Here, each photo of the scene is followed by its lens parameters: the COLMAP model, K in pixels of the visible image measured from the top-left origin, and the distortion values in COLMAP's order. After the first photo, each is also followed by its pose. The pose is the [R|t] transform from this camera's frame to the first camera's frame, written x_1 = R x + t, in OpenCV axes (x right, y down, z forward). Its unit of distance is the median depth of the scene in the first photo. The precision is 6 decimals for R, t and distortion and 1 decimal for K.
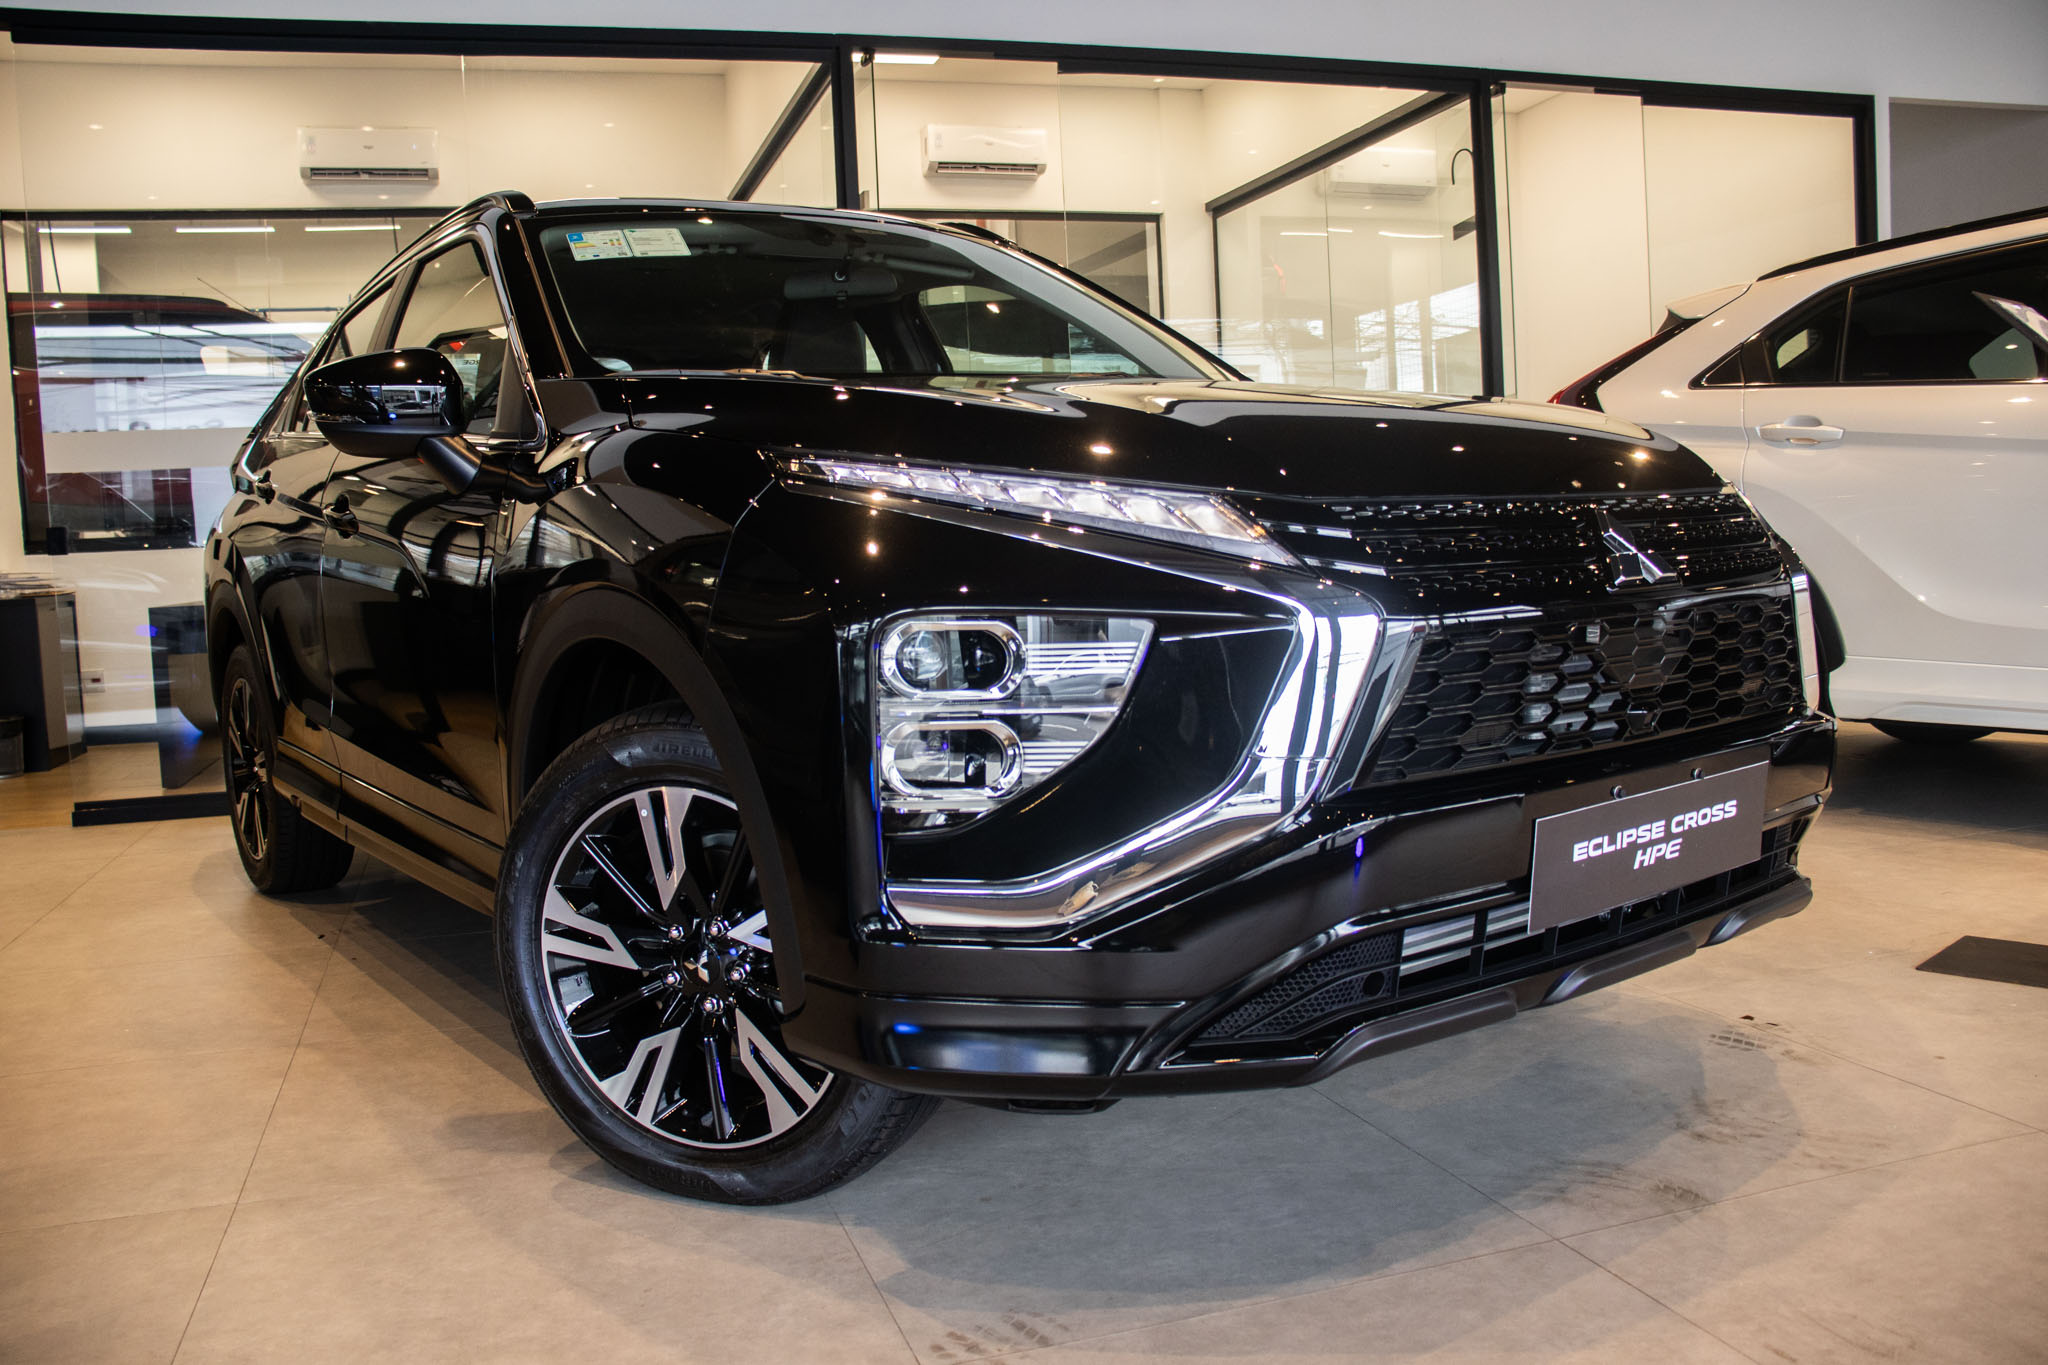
lens RADIAL K [[1754.4, 0, 1024.0], [0, 1754.4, 682.5], [0, 0, 1]] dist [-0.114496, -0.002361]
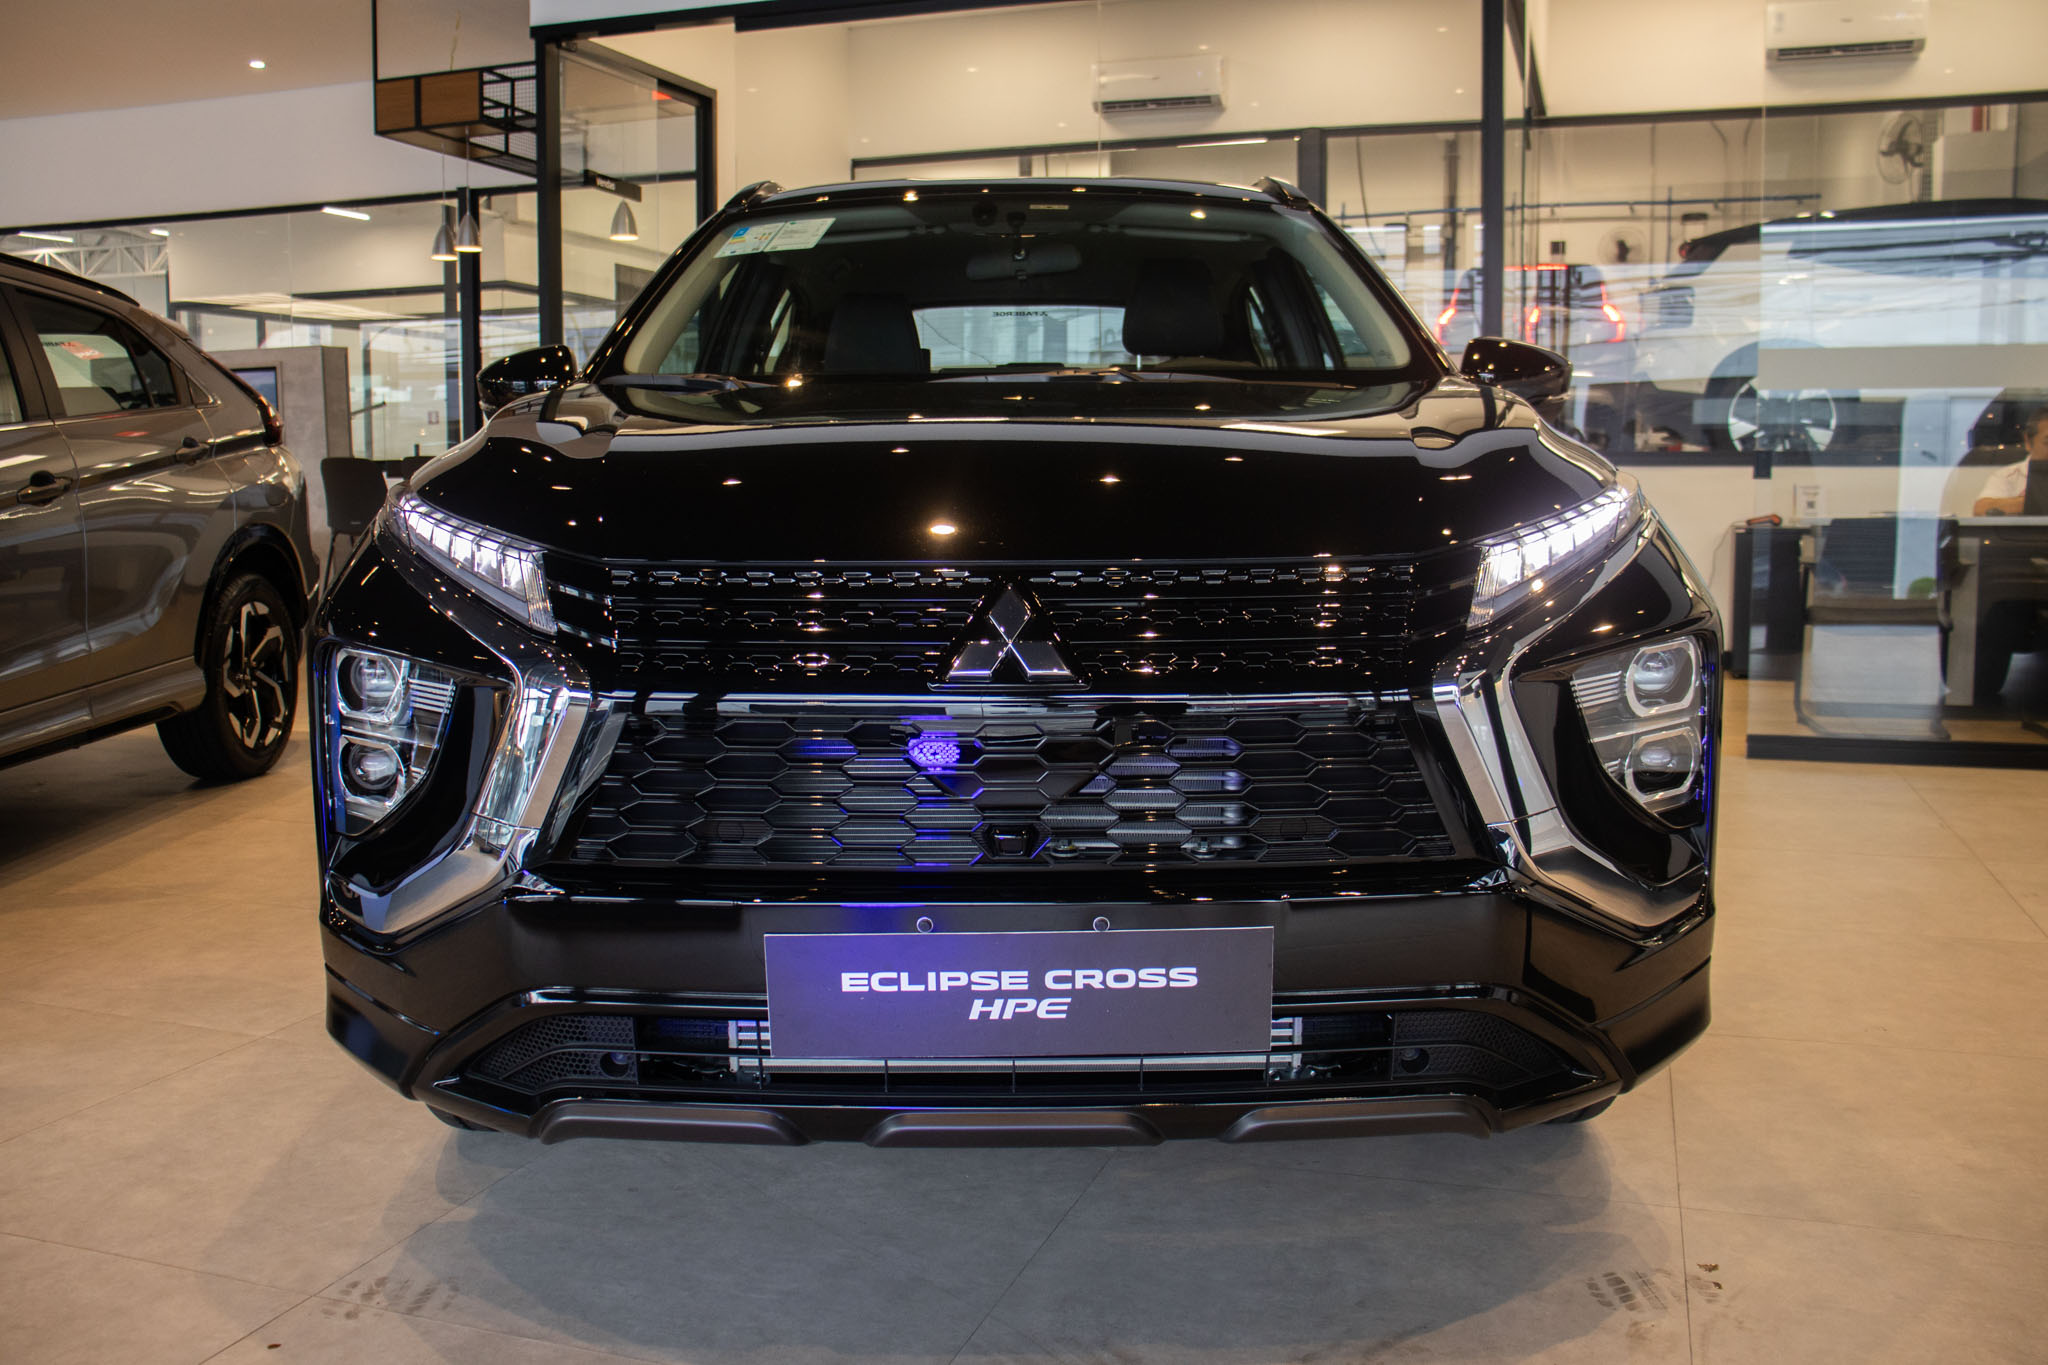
lens RADIAL K [[1864.6, 0, 1024.0], [0, 1864.6, 682.5], [0, 0, 1]] dist [-0.178571, 0.198736]
pose [[0.786603, 0.110017, -0.607579, 0.763003], [-0.078687, 0.993837, 0.078086, -0.107234], [0.612424, -0.013614, 0.790412, 0.259834]]
